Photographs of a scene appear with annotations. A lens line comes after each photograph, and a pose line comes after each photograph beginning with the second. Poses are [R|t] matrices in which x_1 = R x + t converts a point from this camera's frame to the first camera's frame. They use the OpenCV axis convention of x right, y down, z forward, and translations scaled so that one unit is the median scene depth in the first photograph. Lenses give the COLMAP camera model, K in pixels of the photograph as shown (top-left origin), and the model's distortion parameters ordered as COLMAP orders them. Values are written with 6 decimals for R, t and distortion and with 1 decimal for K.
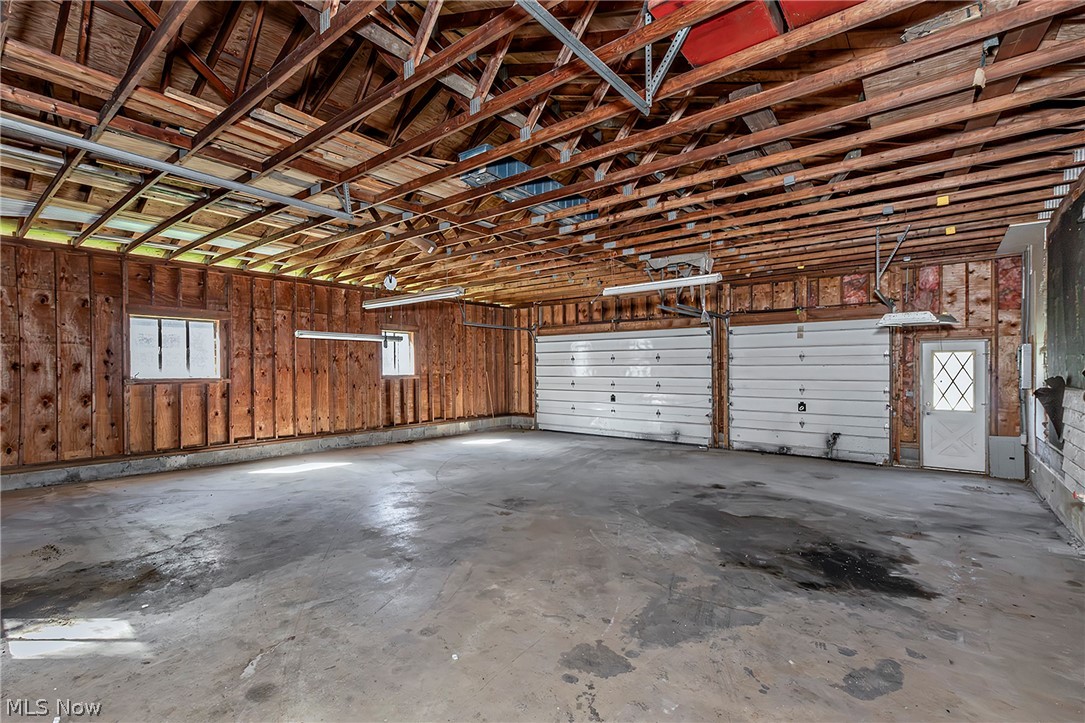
lens RADIAL K [[495.6, 0, 536.9], [0, 495.6, 367.8], [0, 0, 1]] dist [-0.006056, -0.000344]
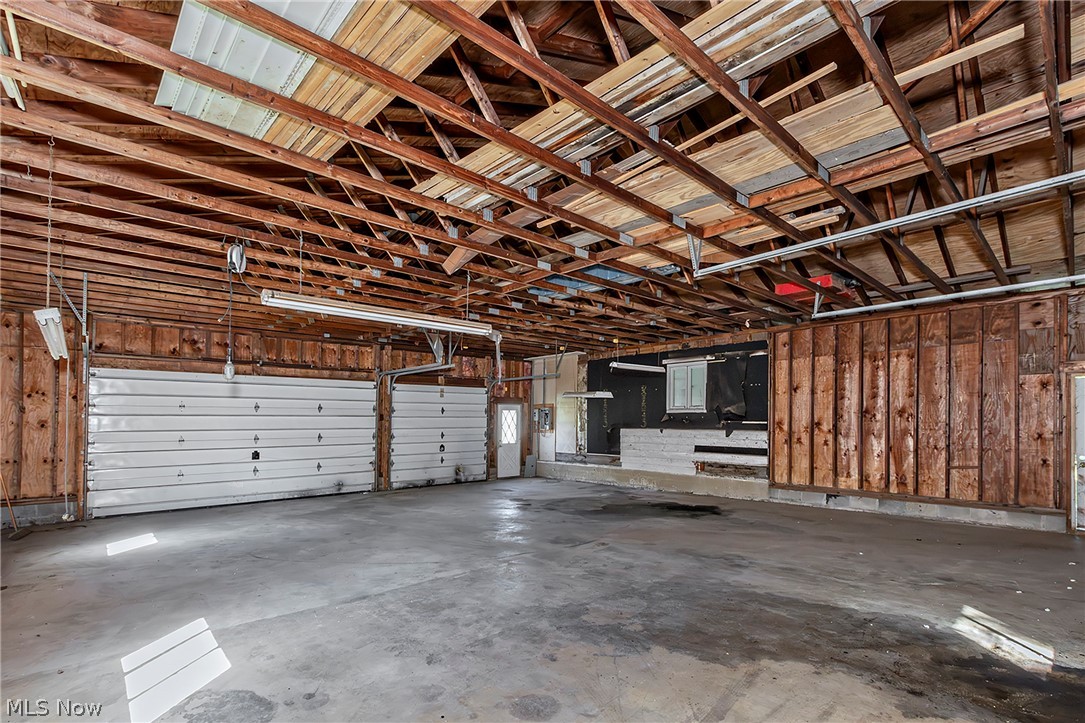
lens RADIAL K [[495.6, 0, 465.2], [0, 495.6, 415.0], [0, 0, 1]] dist [-0.006056, -0.000344]
pose [[0.214170, 0.008539, 0.976759, -1.222936], [-0.002401, 0.999963, -0.008215, -0.000127], [-0.976793, -0.000586, 0.214183, 1.021913]]
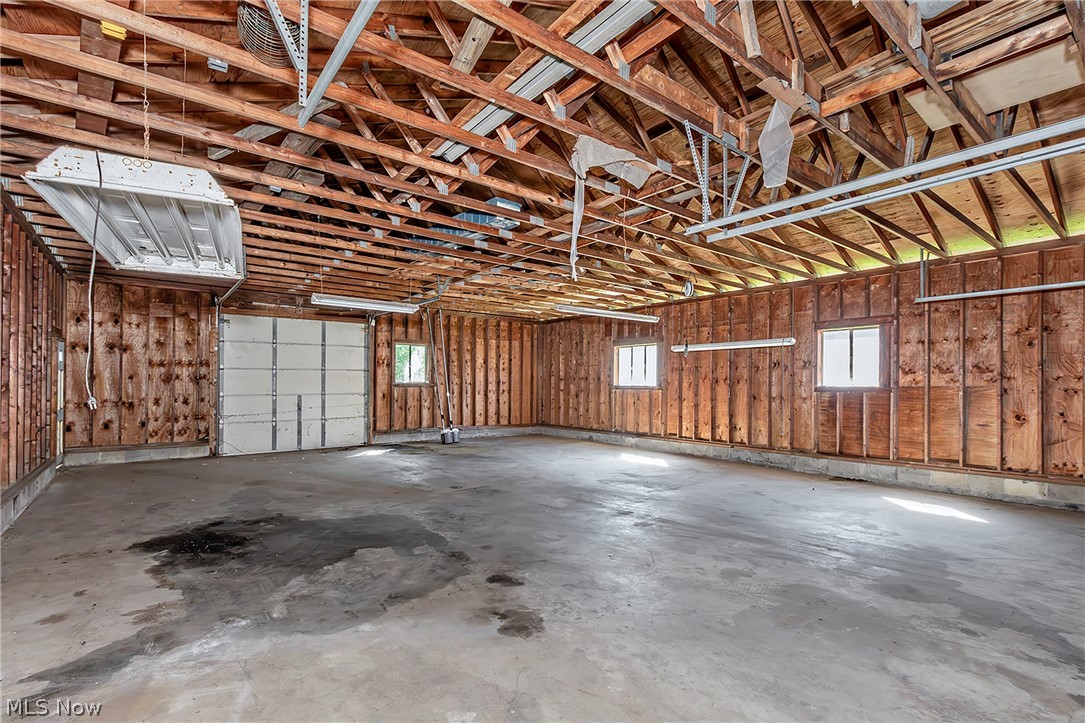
lens RADIAL K [[495.6, 0, 520.0], [0, 495.6, 383.4], [0, 0, 1]] dist [-0.006056, -0.000344]
pose [[-0.236647, 0.001620, -0.971594, 1.090996], [-0.000175, 0.999999, 0.001710, 0.015932], [0.971596, 0.000574, -0.236646, 1.377697]]
